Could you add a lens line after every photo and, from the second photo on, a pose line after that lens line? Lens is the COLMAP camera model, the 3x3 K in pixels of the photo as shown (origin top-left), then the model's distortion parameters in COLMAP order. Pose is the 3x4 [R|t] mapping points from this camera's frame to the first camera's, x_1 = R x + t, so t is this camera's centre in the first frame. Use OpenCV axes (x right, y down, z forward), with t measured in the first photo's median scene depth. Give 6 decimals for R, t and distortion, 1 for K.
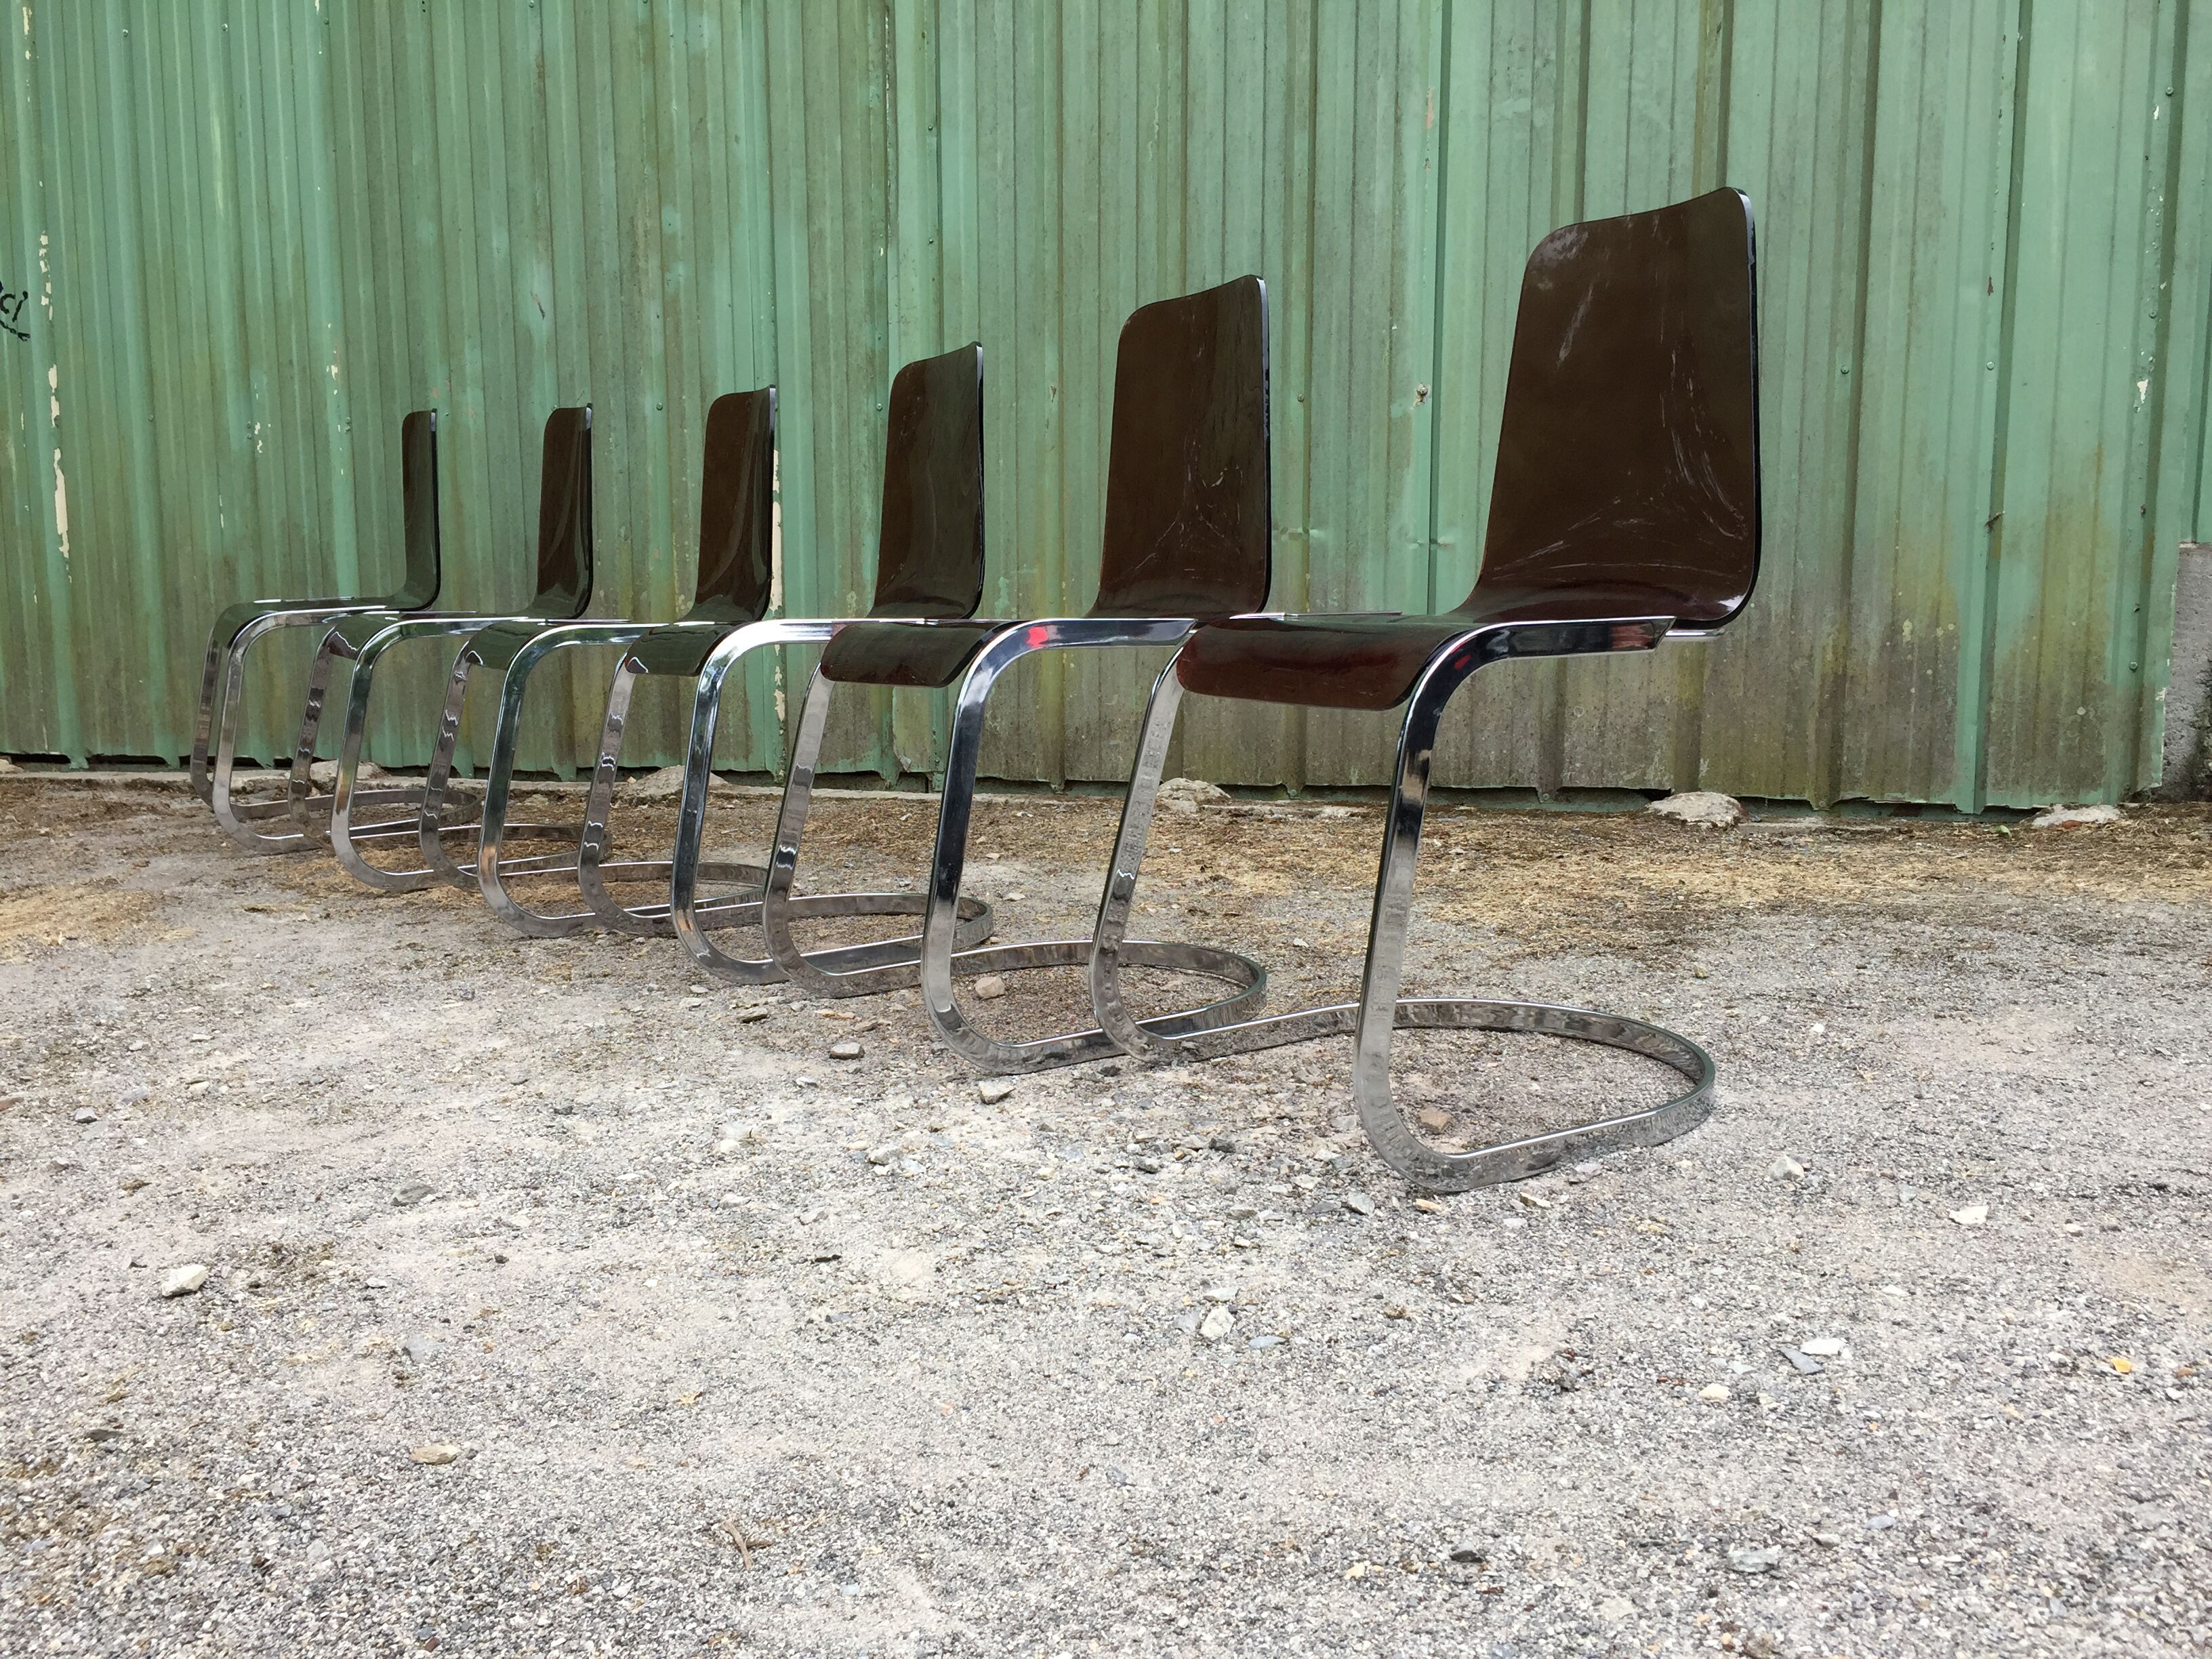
lens RADIAL K [[1892.1, 0, 1121.3], [0, 1892.1, 847.7], [0, 0, 1]] dist [0.085475, -0.117920]
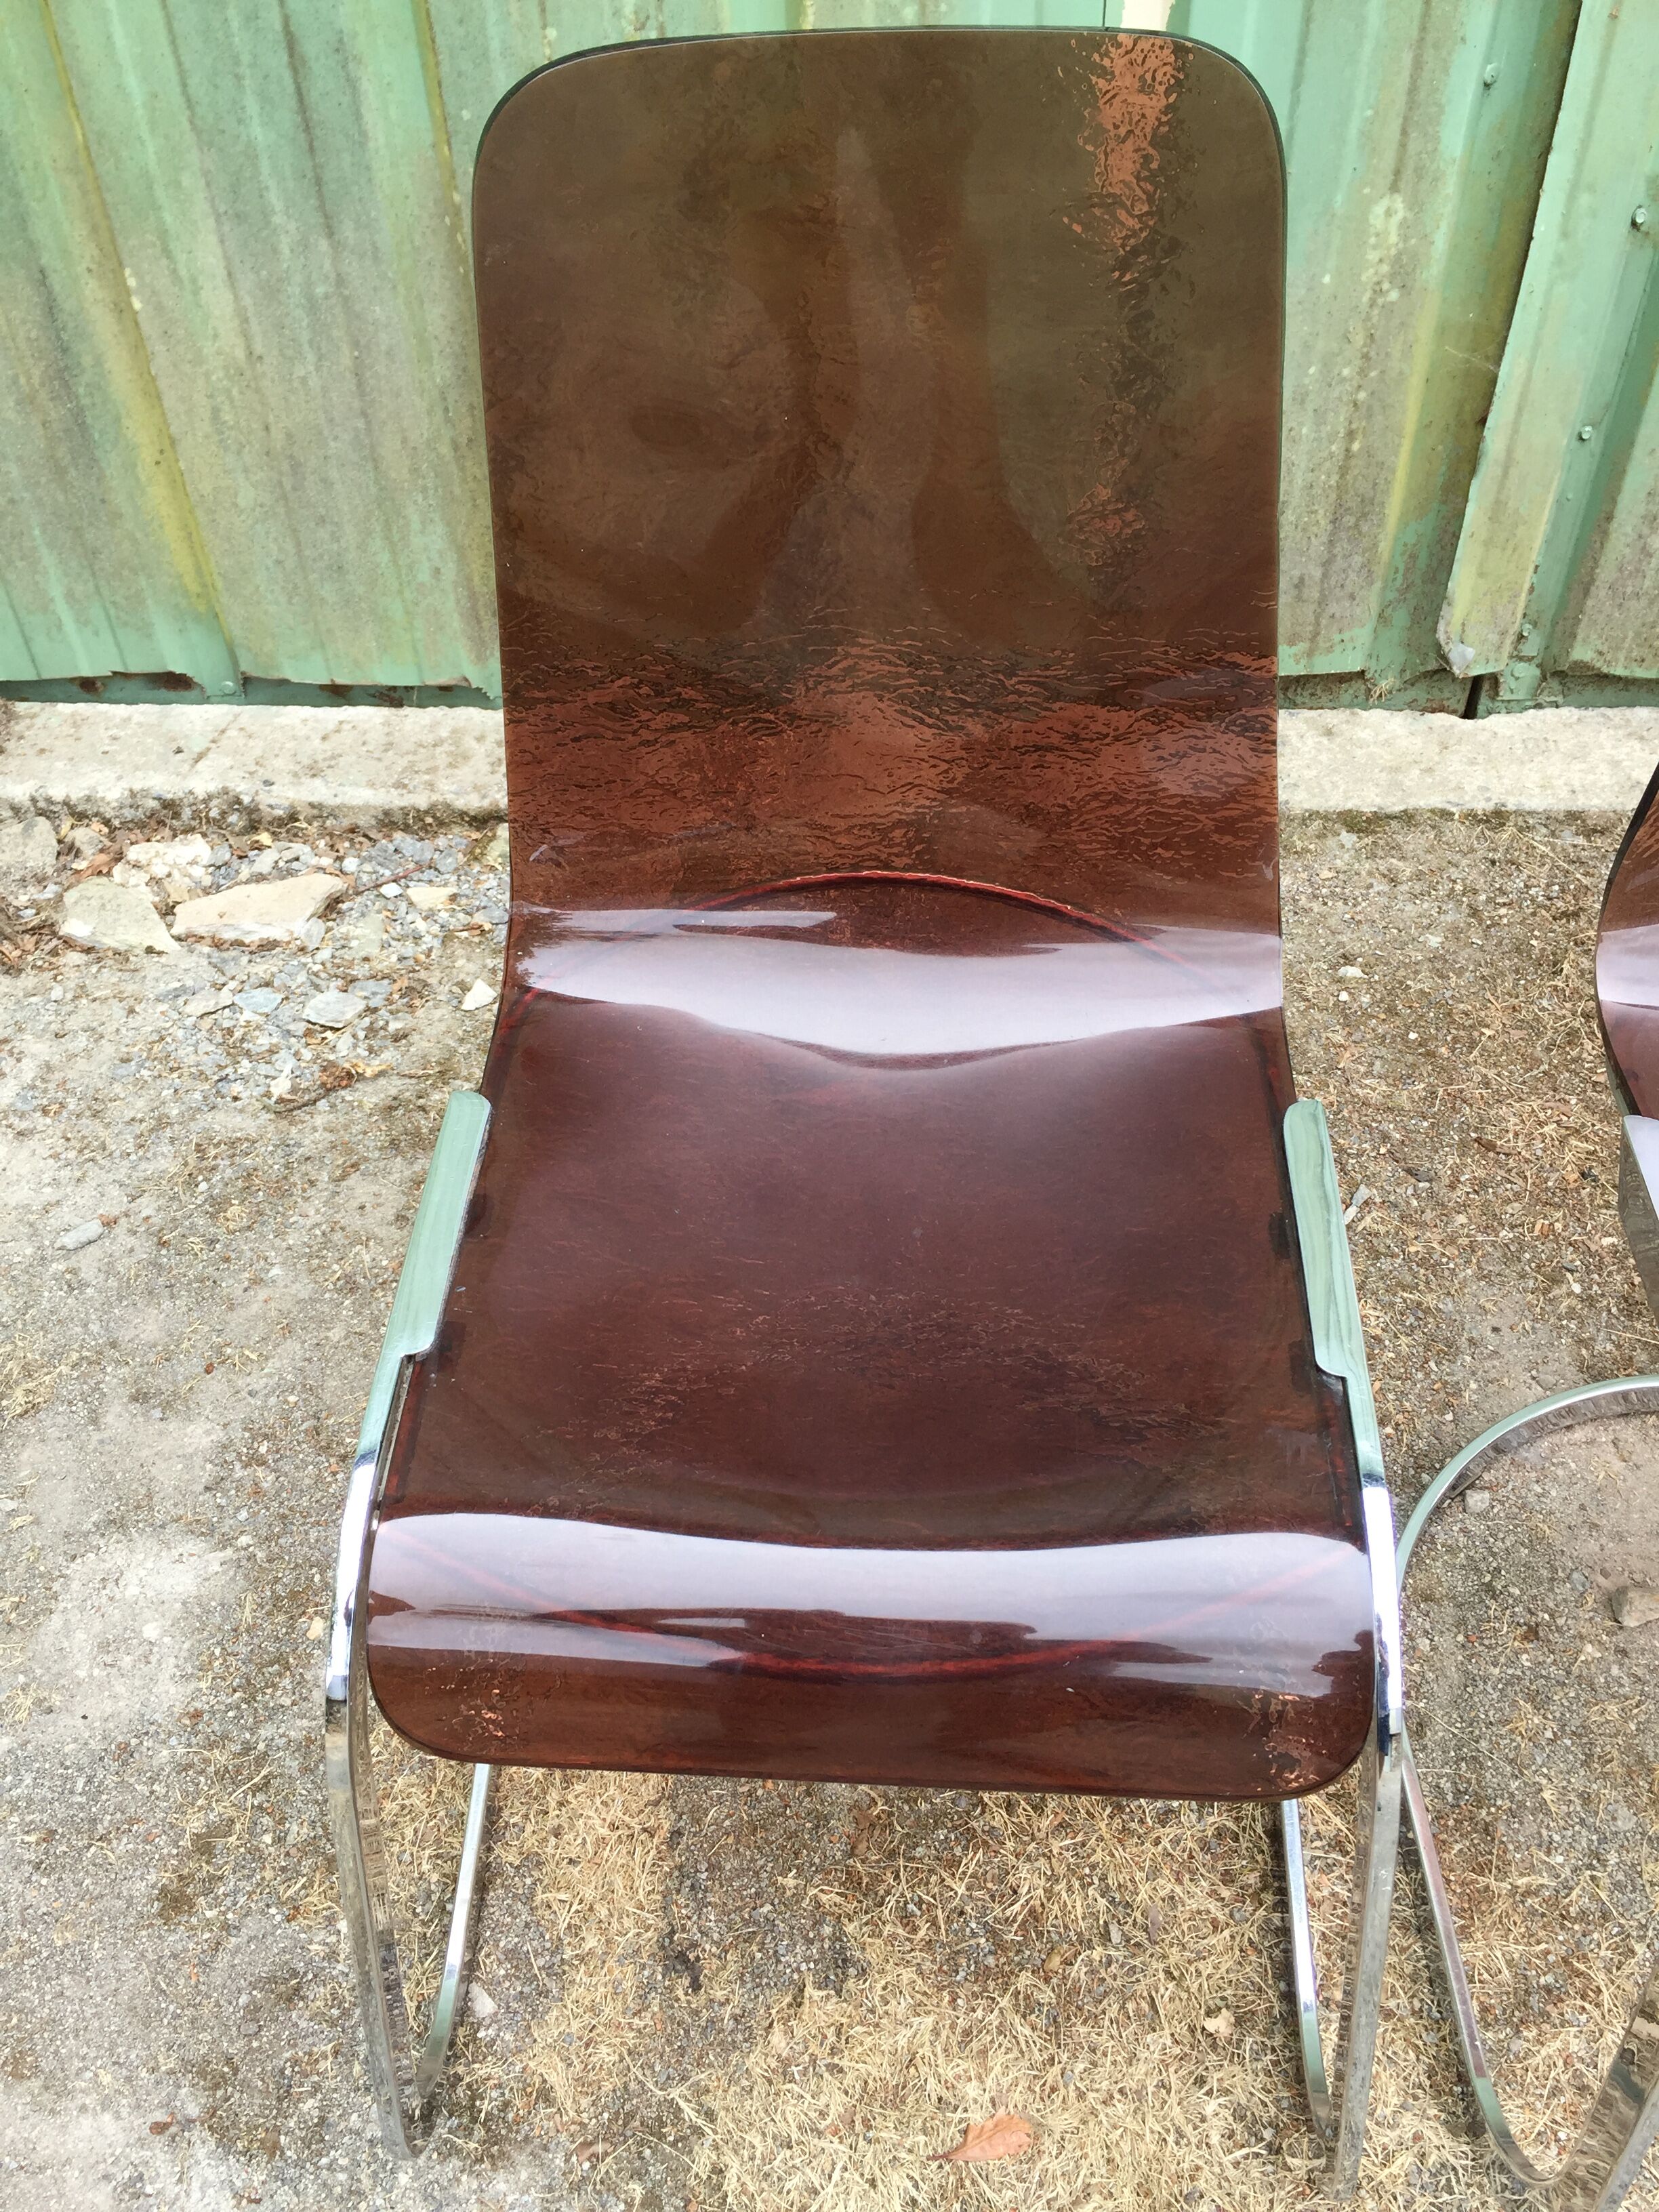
lens RADIAL K [[1892.1, 0, 835.9], [0, 1892.1, 1112.4], [0, 0, 1]] dist [0.085475, -0.117920]
pose [[0.977696, -0.160099, 0.135940, -0.334100], [0.042849, 0.785684, 0.617142, -0.238744], [-0.205609, -0.597552, 0.775020, 0.722810]]
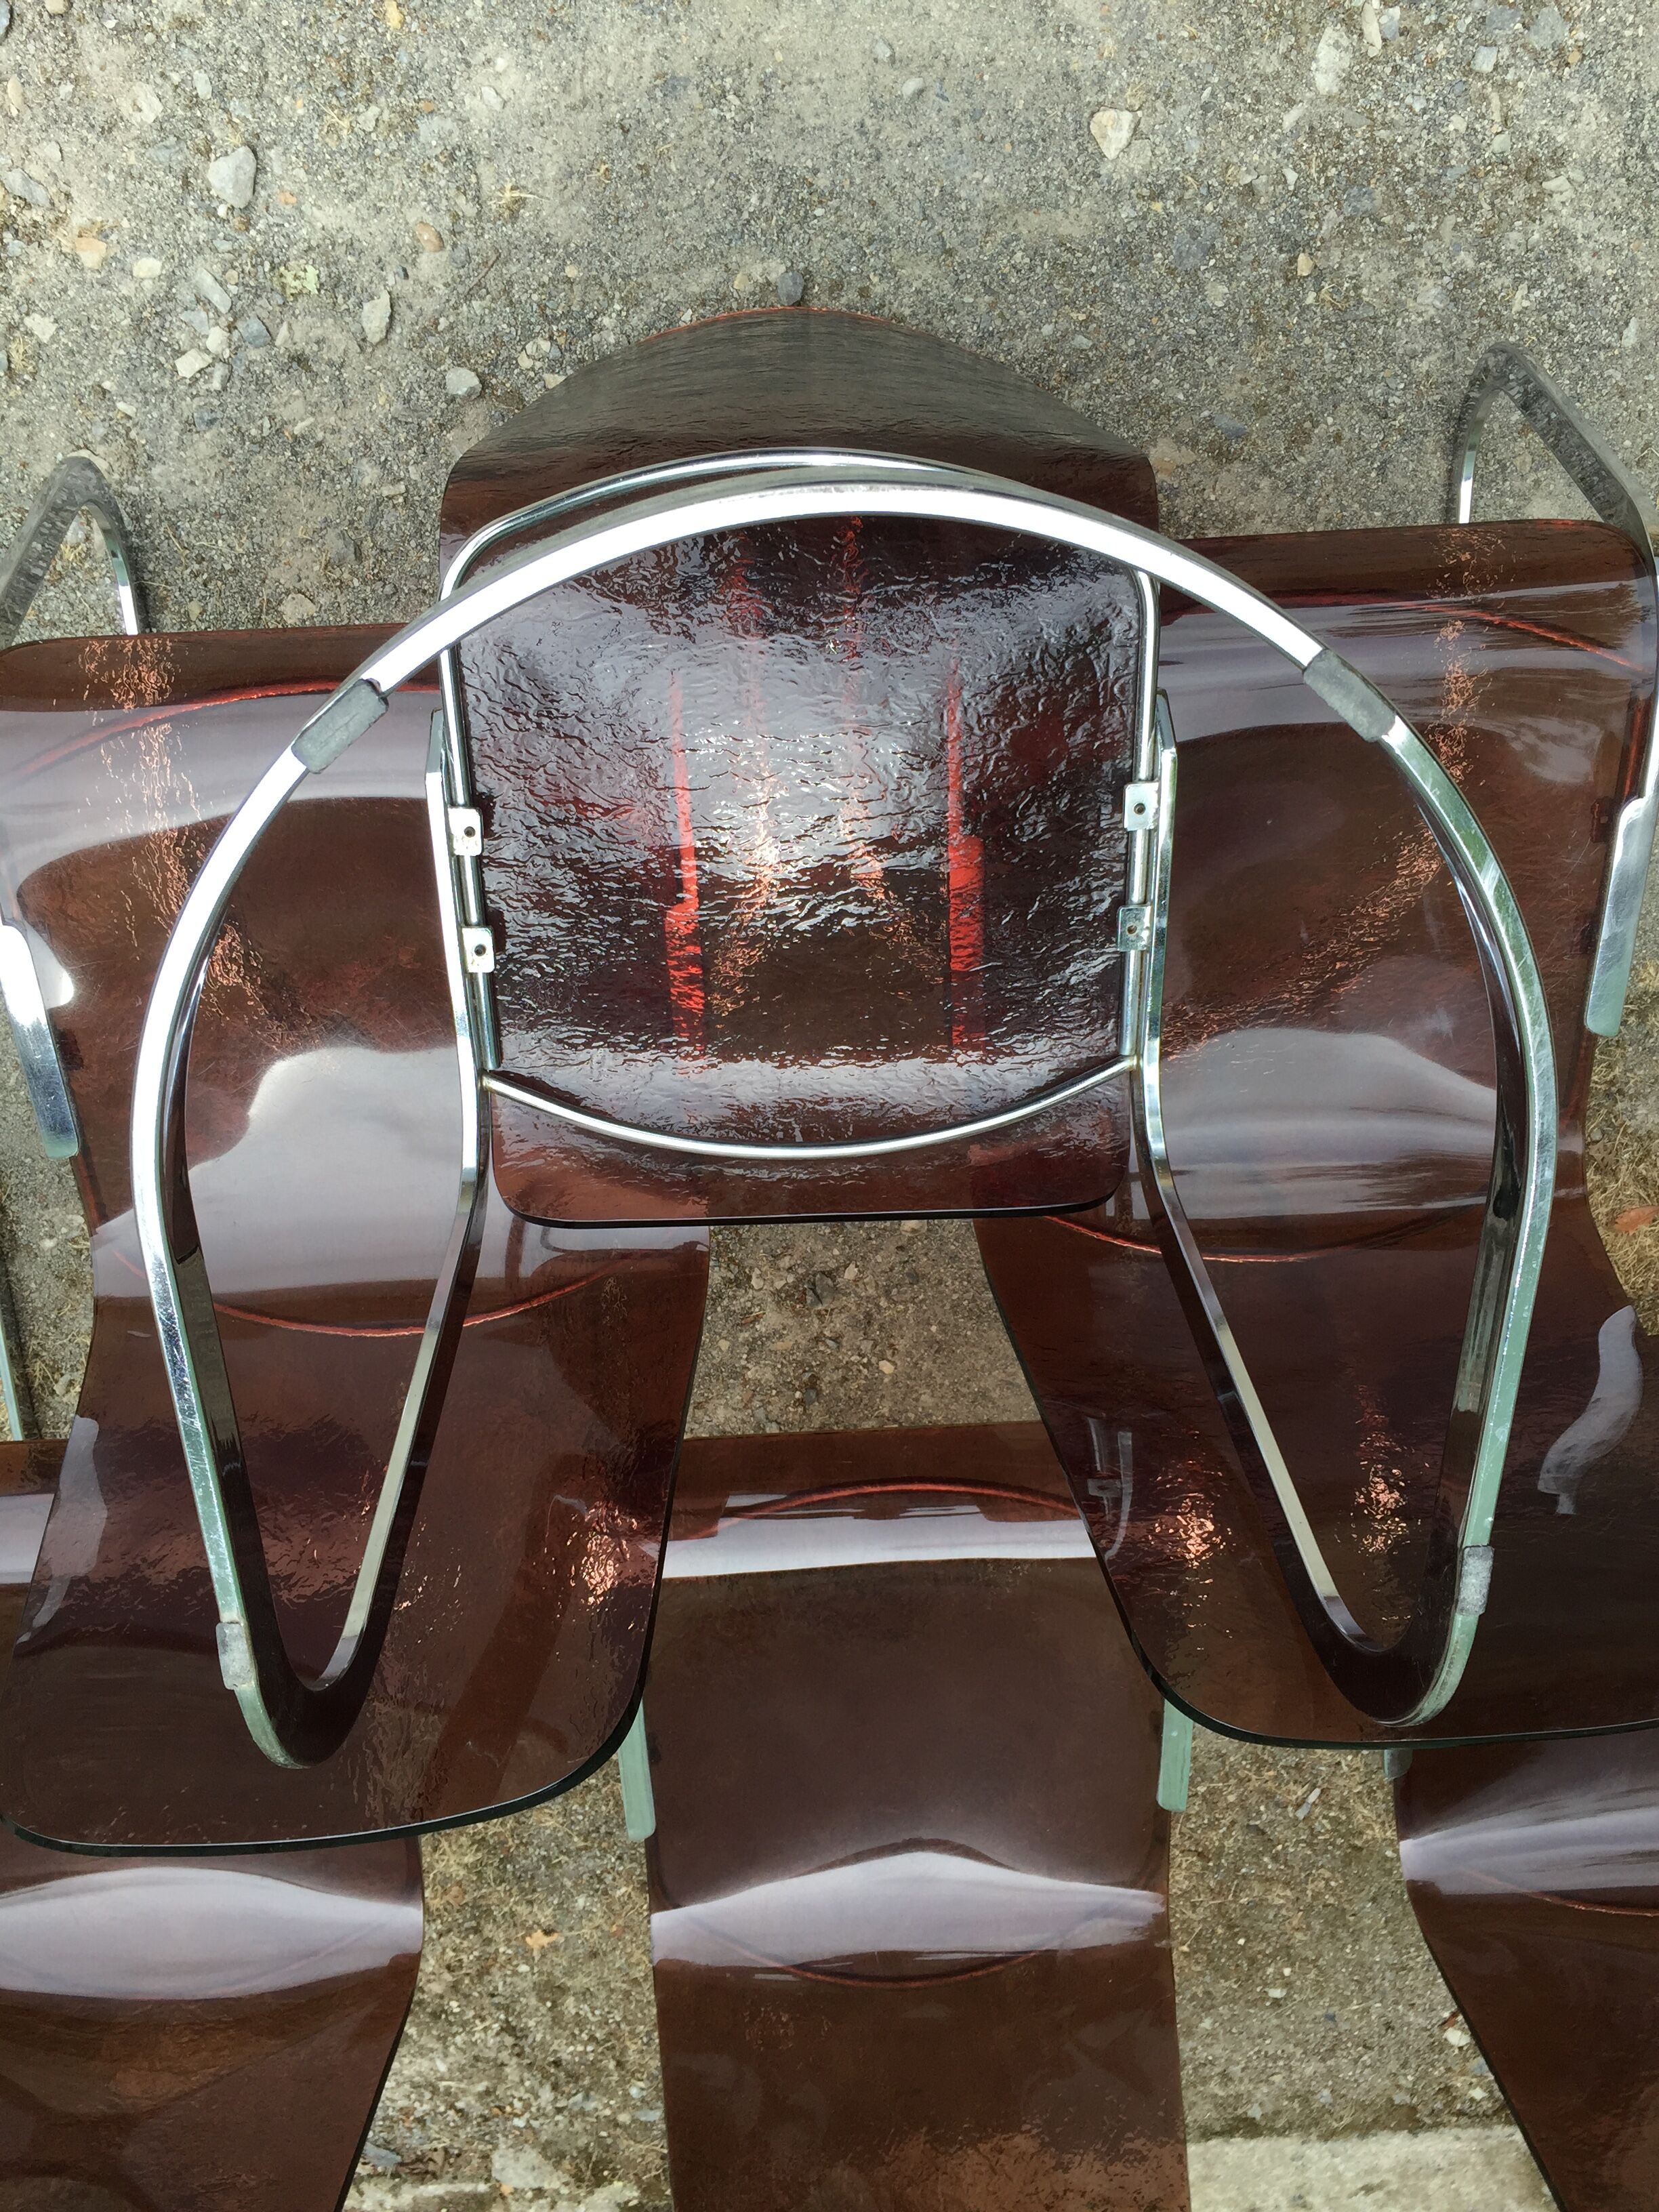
lens RADIAL K [[1892.1, 0, 818.1], [0, 1892.1, 1084.8], [0, 0, 1]] dist [0.085475, -0.117920]
pose [[-0.944682, 0.294888, 0.143589, -0.203817], [-0.034396, -0.524441, 0.850752, -0.312965], [0.326180, 0.798751, 0.505573, 0.541571]]
